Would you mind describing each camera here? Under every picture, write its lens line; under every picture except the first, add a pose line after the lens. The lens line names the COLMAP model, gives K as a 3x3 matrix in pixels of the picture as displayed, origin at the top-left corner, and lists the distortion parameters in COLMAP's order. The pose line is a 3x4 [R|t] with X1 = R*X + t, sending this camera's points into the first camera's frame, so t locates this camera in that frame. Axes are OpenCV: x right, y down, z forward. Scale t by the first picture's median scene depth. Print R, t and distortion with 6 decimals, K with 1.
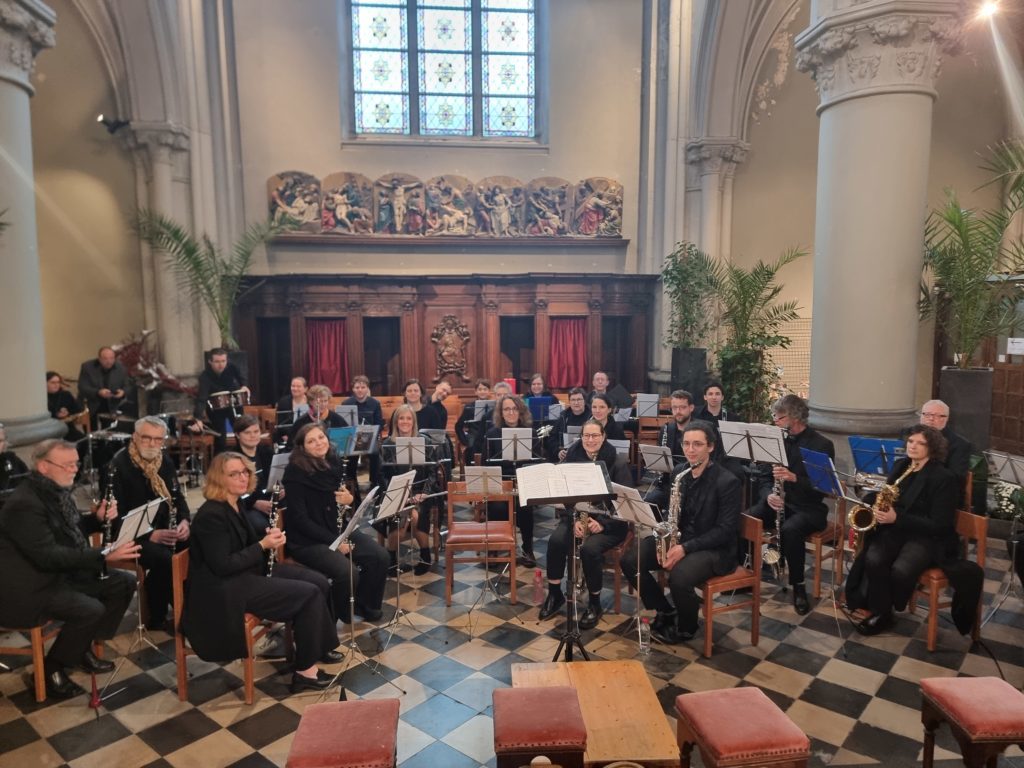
lens RADIAL K [[711.7, 0, 522.4], [0, 711.7, 384.3], [0, 0, 1]] dist [0.078484, -0.063736]
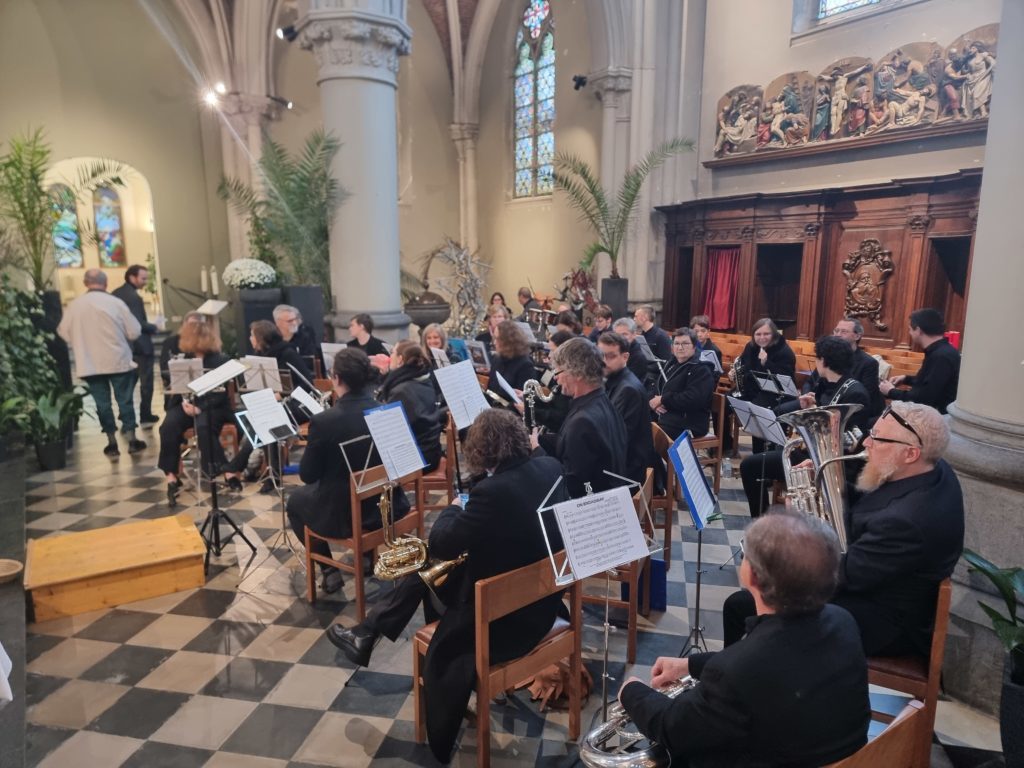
lens RADIAL K [[711.7, 0, 508.1], [0, 711.7, 393.8], [0, 0, 1]] dist [0.078484, -0.063736]
pose [[0.464392, 0.166630, -0.869813, 0.482540], [-0.086222, 0.985982, 0.142850, -0.013786], [0.881423, 0.008659, 0.472249, 0.343274]]
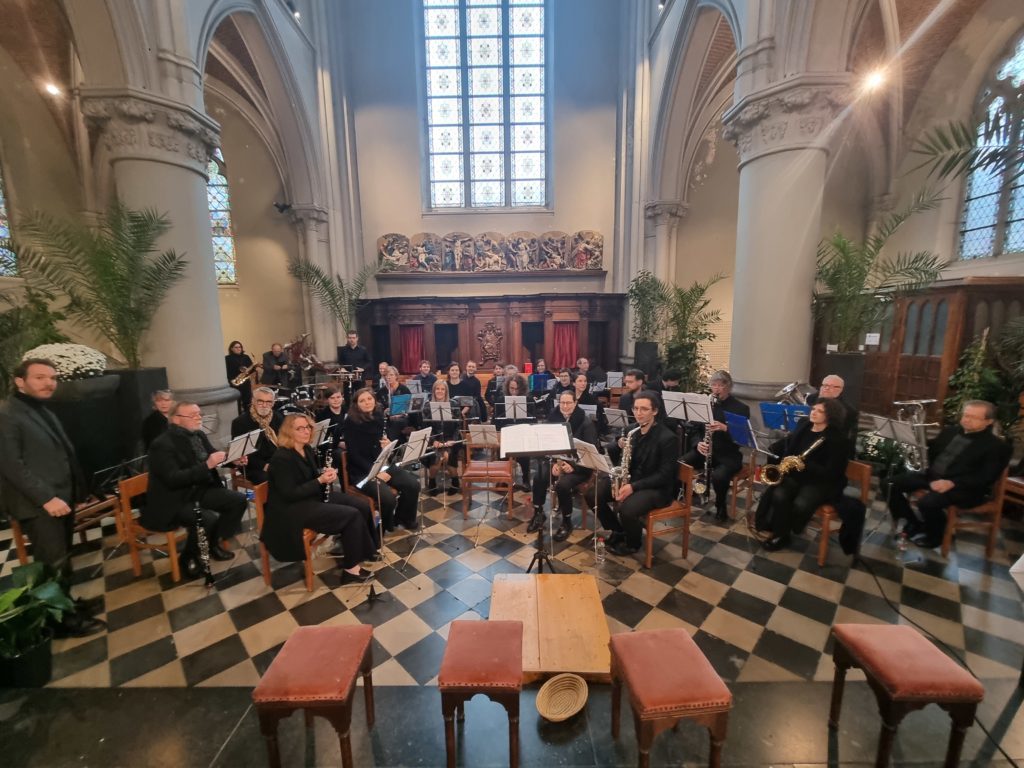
lens RADIAL K [[419.8, 0, 507.9], [0, 419.8, 389.6], [0, 0, 1]] dist [-0.006183, 0.000645]
pose [[0.995257, 0.002075, -0.097254, 0.031798], [0.002990, 0.998647, 0.051908, 0.003156], [0.097230, -0.051952, 0.993905, 0.095174]]
